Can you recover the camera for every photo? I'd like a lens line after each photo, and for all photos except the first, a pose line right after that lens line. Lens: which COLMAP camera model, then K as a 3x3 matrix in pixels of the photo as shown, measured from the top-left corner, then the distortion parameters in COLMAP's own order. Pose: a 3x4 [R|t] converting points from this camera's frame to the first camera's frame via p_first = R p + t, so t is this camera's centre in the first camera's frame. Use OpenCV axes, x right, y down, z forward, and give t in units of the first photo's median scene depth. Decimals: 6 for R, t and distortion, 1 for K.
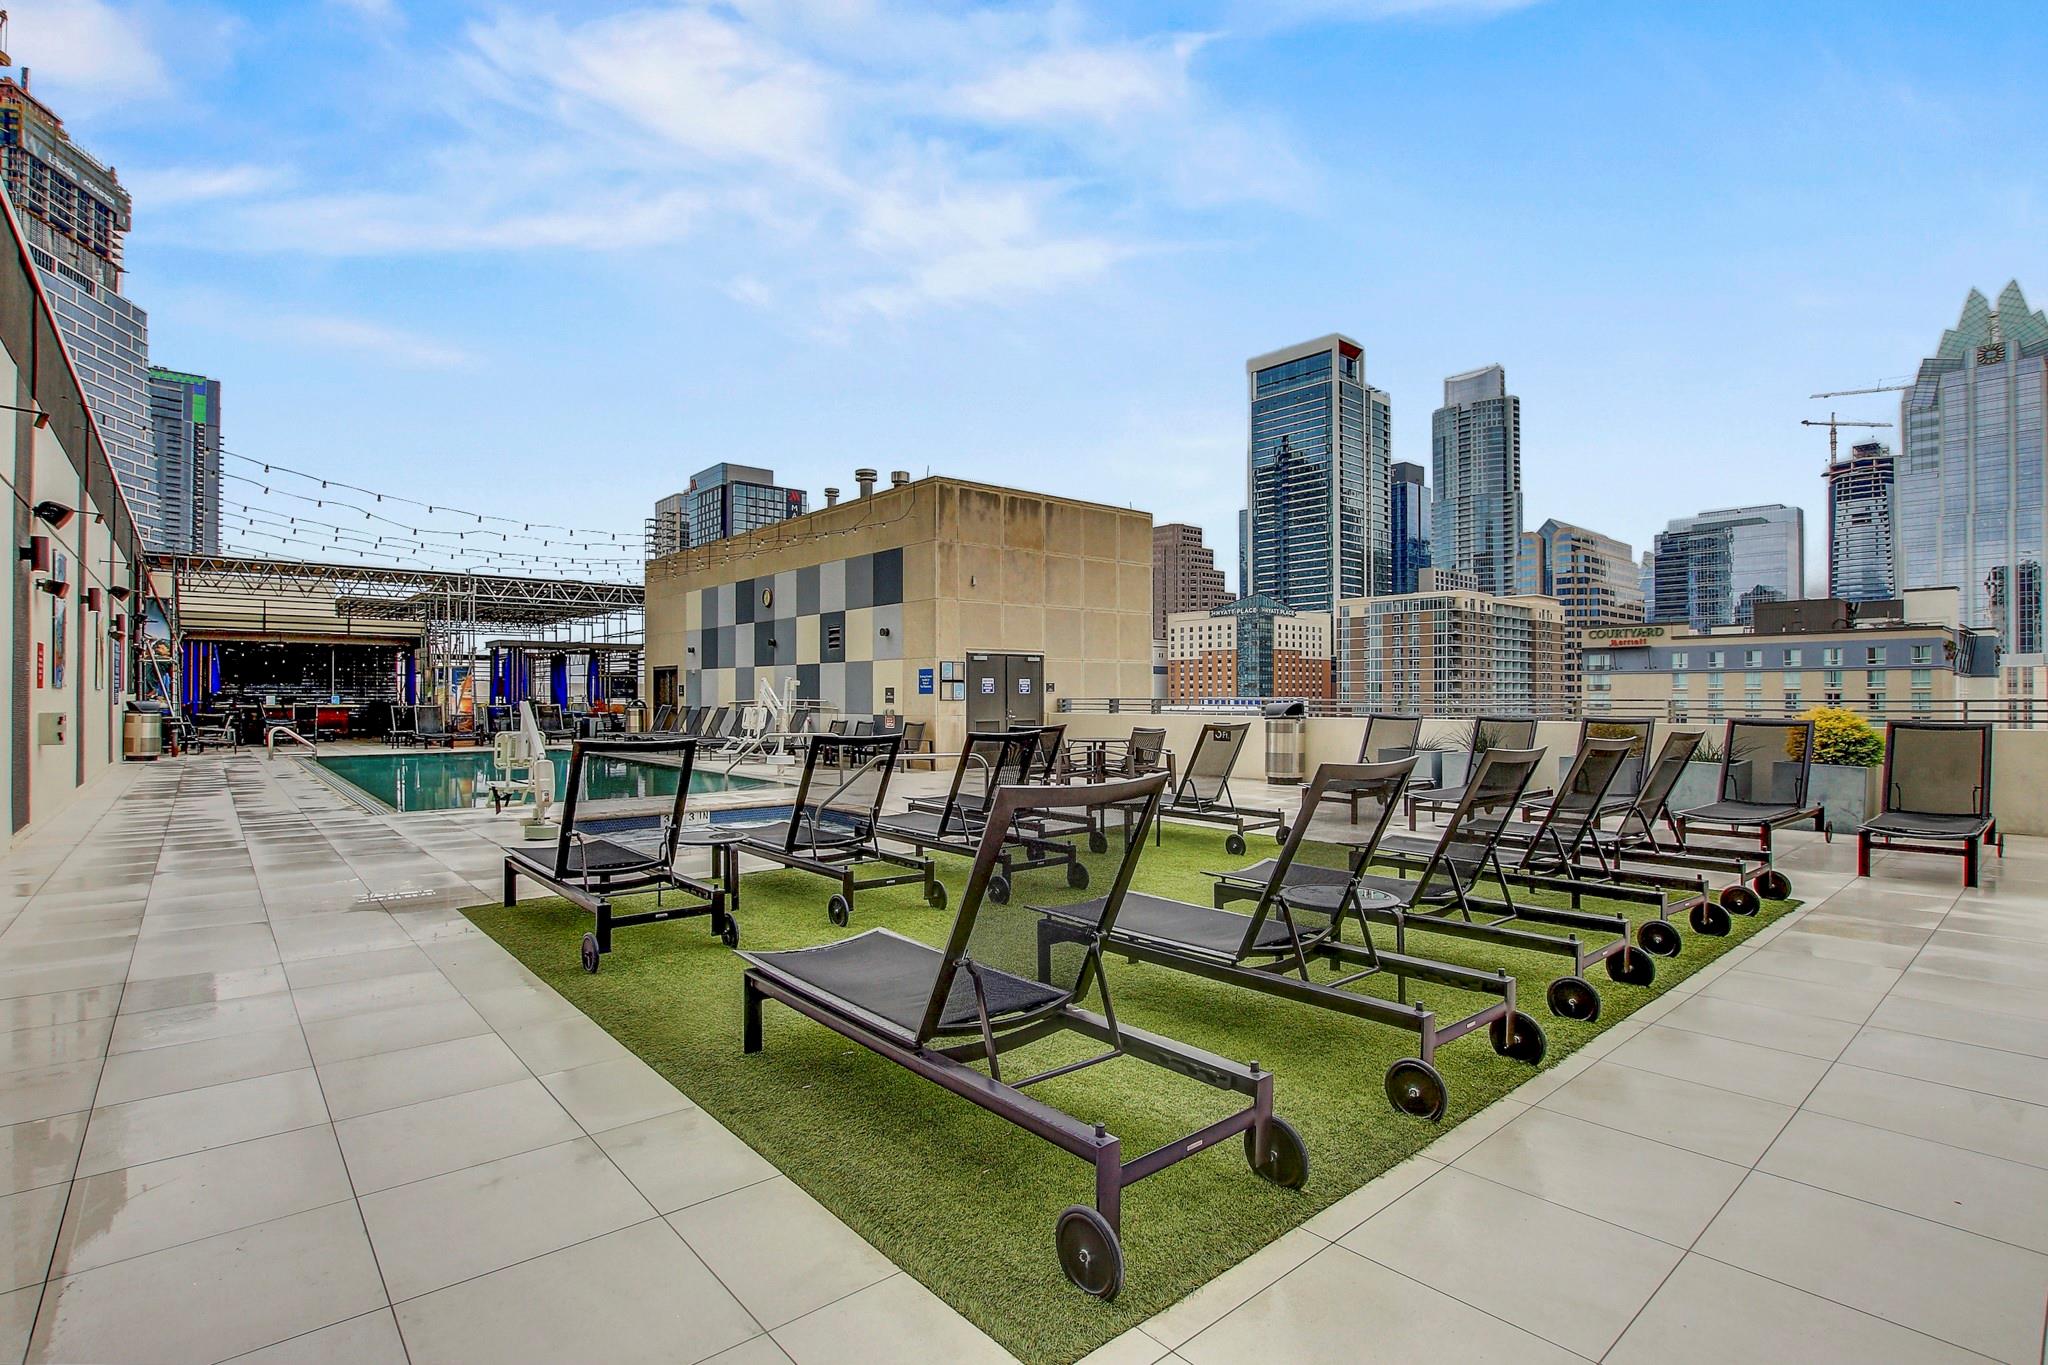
lens RADIAL K [[966.2, 0, 1024.0], [0, 966.2, 682.5], [0, 0, 1]] dist [-0.031355, 0.007940]
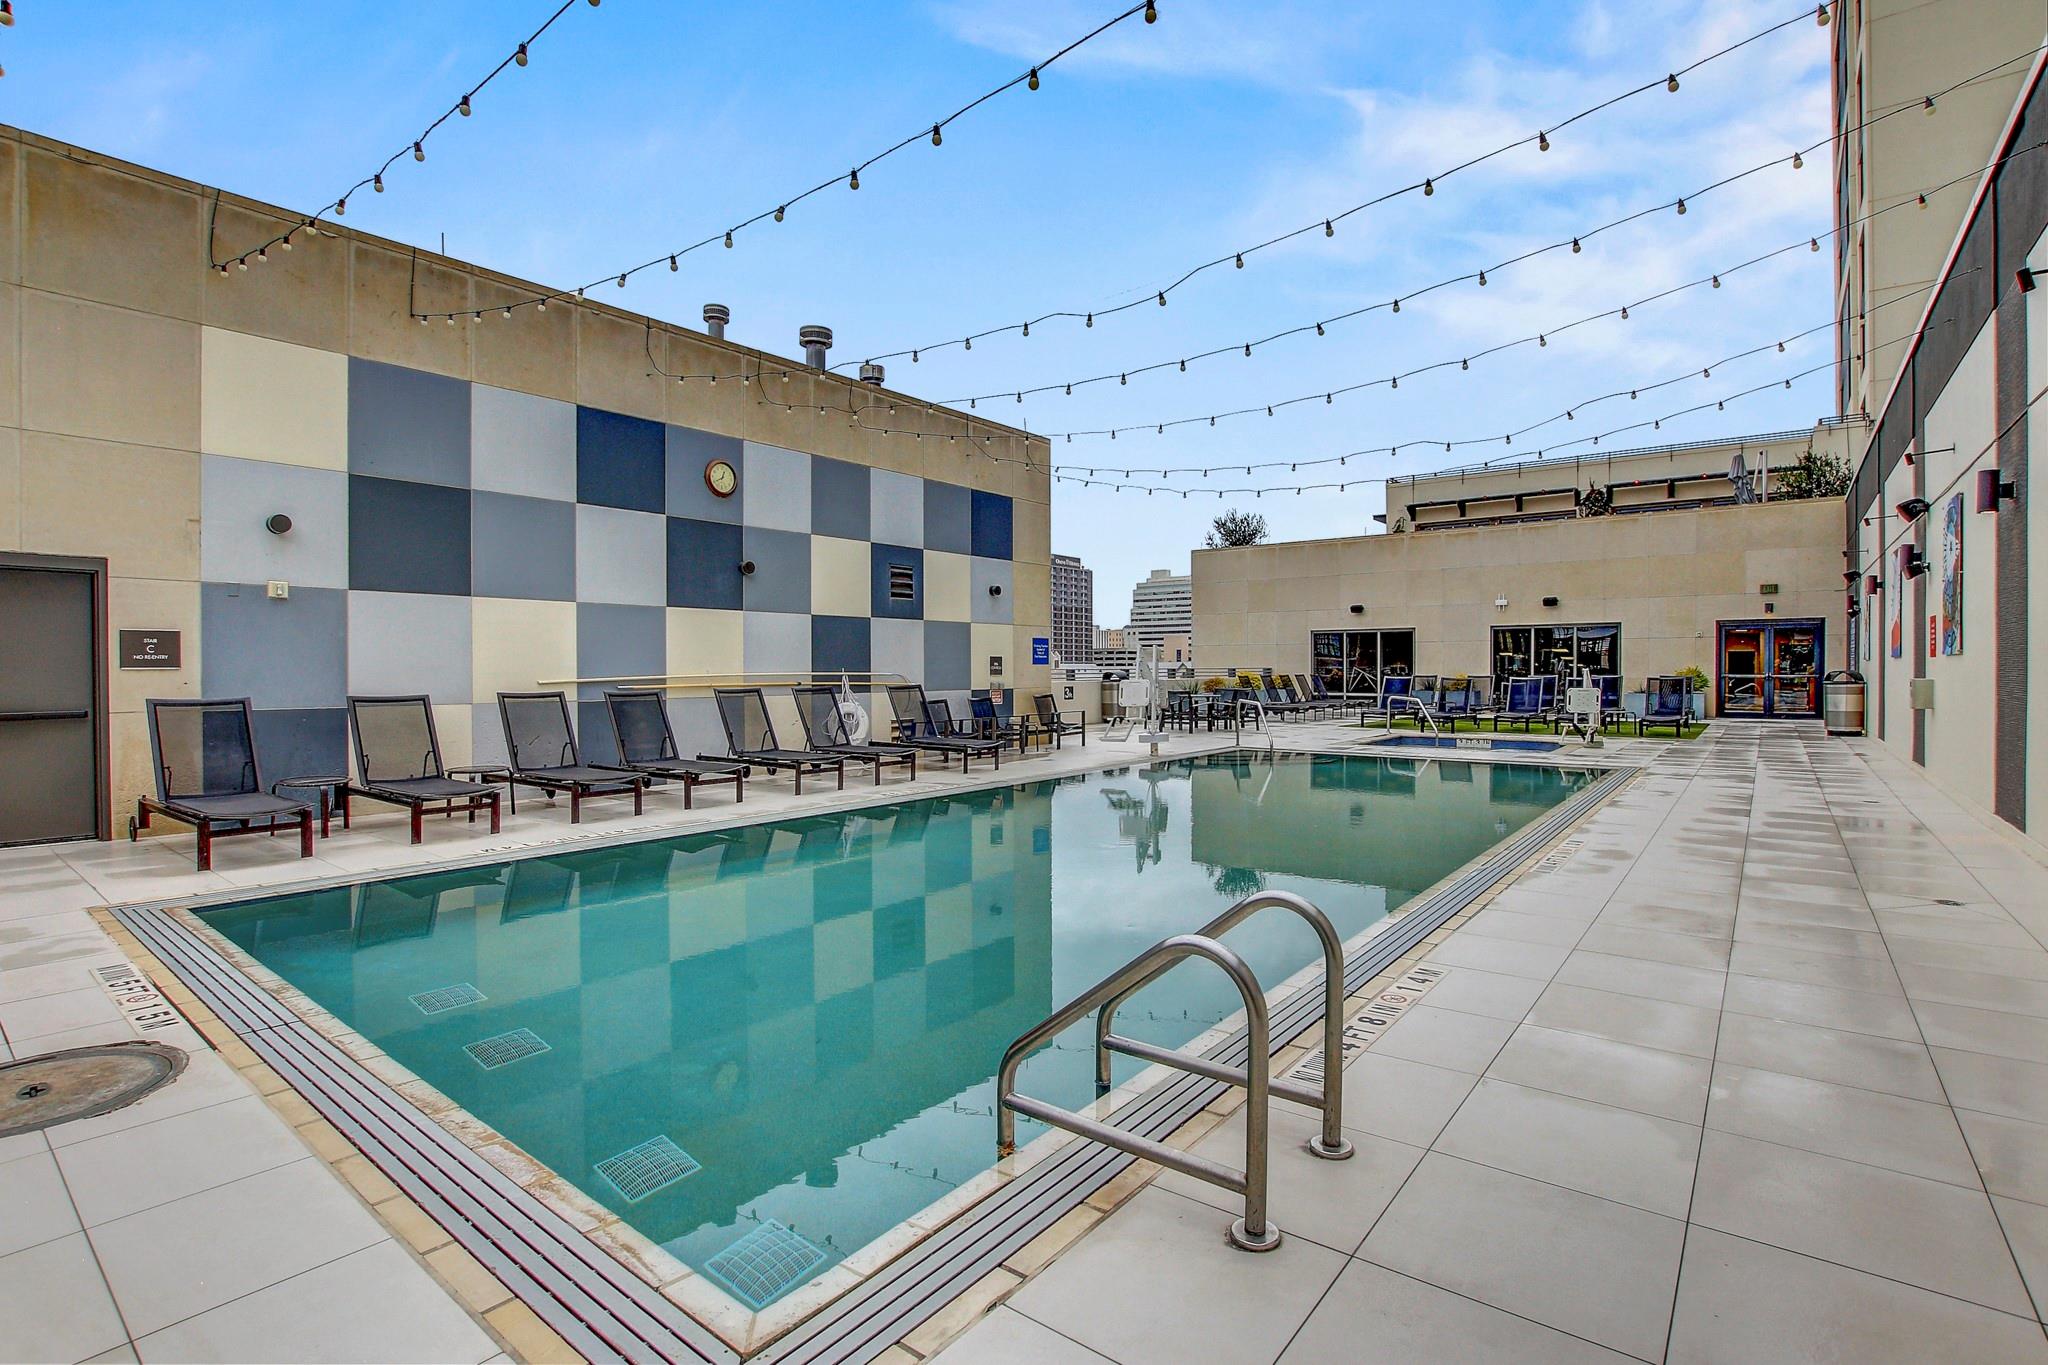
lens RADIAL K [[966.2, 0, 1024.0], [0, 966.2, 682.5], [0, 0, 1]] dist [-0.031355, 0.007940]
pose [[-0.182827, -0.015085, 0.983029, -0.563884], [-0.011929, 0.999843, 0.013124, 0.009545], [-0.983073, -0.009327, -0.182978, 0.651092]]
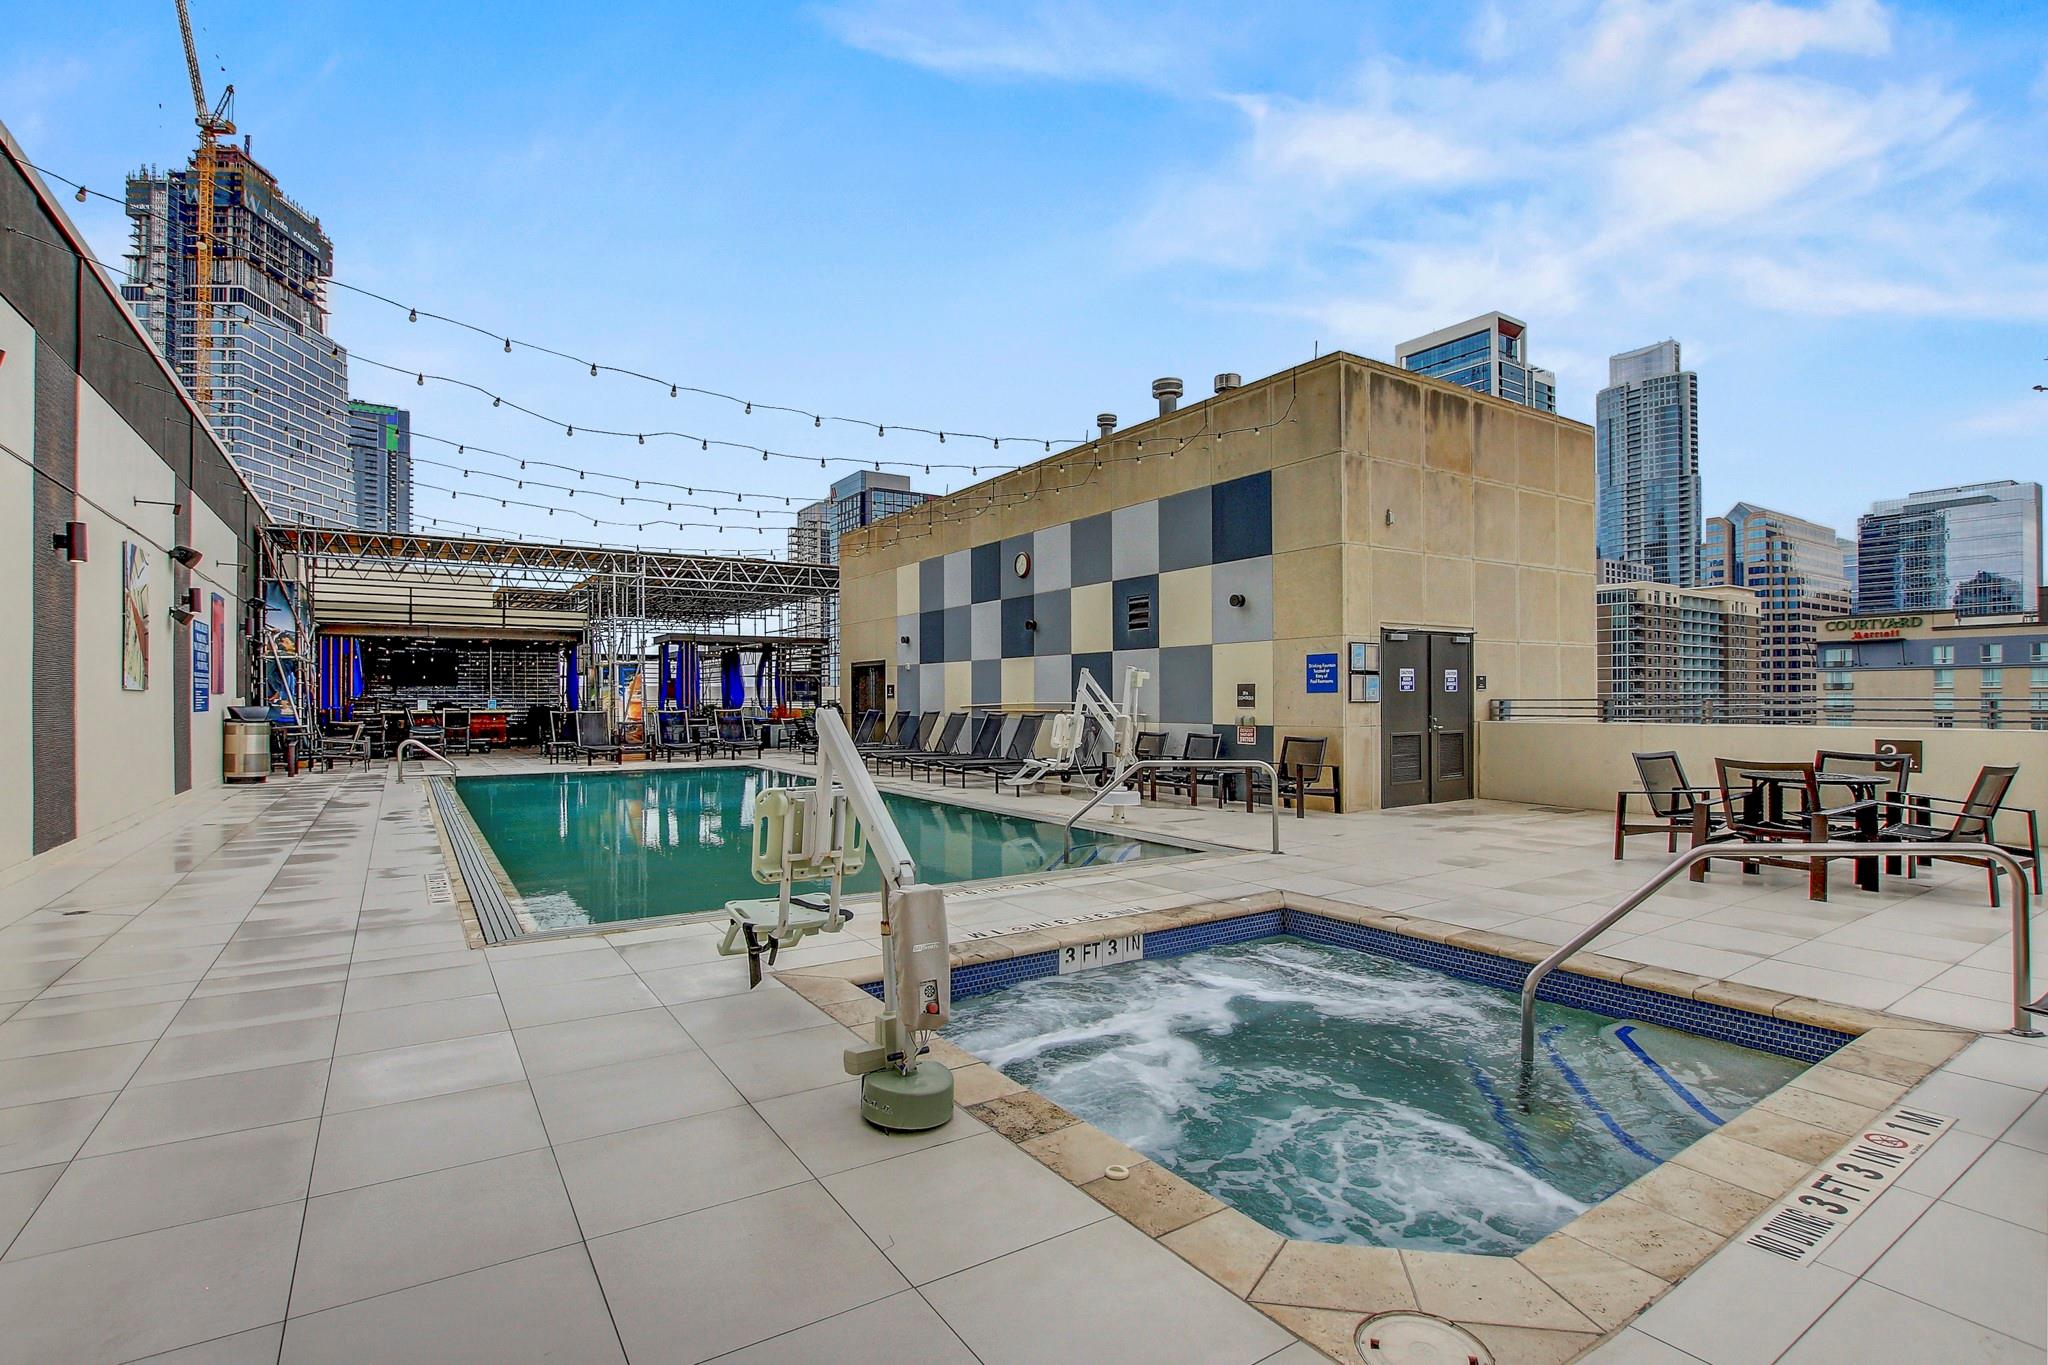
lens RADIAL K [[958.4, 0, 1026.7], [0, 958.4, 693.3], [0, 0, 1]] dist [-0.024339, -0.000005]
pose [[0.991611, -0.003860, -0.129198, -0.117351], [0.004968, 0.999954, 0.008249, 0.003278], [0.129161, -0.008822, 0.991584, 0.188340]]
